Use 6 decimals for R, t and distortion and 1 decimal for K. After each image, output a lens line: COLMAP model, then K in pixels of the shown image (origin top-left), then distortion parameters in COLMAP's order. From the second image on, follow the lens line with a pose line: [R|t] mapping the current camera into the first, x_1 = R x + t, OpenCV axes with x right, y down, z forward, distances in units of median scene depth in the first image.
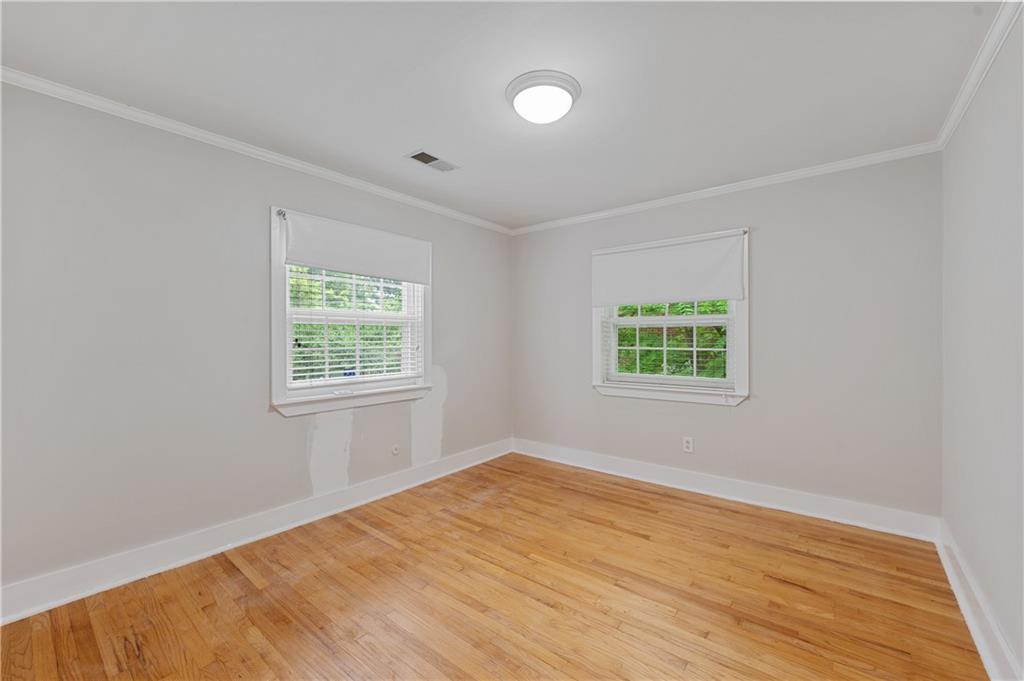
lens RADIAL K [[410.0, 0, 513.0], [0, 410.0, 339.2], [0, 0, 1]] dist [0.002325, 0.000230]
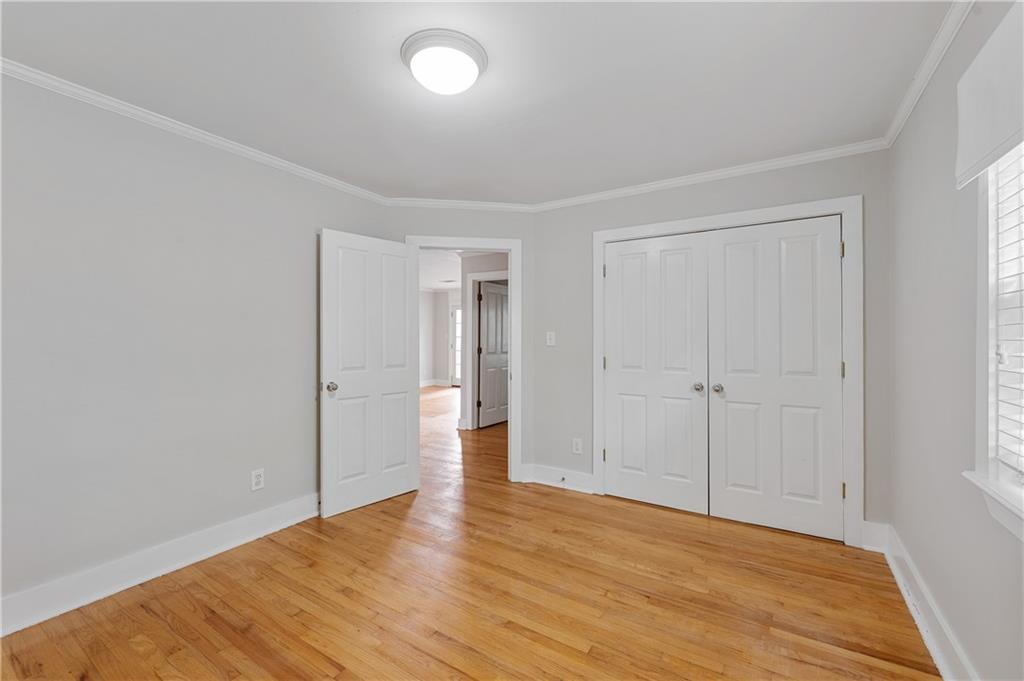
lens RADIAL K [[410.0, 0, 513.2], [0, 410.0, 337.3], [0, 0, 1]] dist [0.002325, 0.000230]
pose [[-0.992523, 0.001638, -0.122051, 0.033946], [0.000826, 0.999977, 0.006704, -0.013909], [0.122059, 0.006553, -0.992501, 1.908138]]
